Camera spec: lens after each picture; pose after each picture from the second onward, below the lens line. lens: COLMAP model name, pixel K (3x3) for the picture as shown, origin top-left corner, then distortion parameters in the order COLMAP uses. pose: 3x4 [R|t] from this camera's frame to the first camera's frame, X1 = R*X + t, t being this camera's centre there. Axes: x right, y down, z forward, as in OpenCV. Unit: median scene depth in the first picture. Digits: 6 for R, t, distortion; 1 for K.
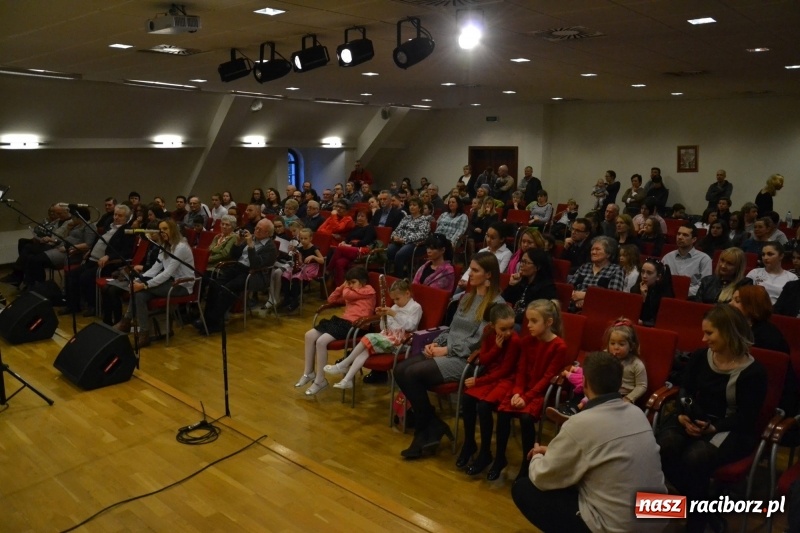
lens RADIAL K [[679.1, 0, 400.0], [0, 679.1, 266.5], [0, 0, 1]] dist [-0.129381, 0.165164]
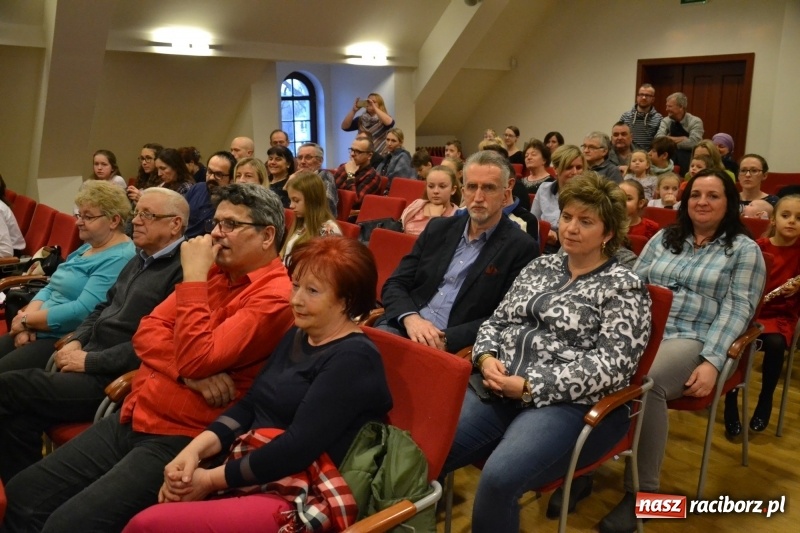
lens RADIAL K [[679.1, 0, 400.0], [0, 679.1, 266.5], [0, 0, 1]] dist [-0.129381, 0.165164]
pose [[0.990995, 0.019413, -0.132485, -0.004674], [-0.011049, 0.997916, 0.063578, -0.057003], [0.133443, -0.061542, 0.989144, 0.504773]]
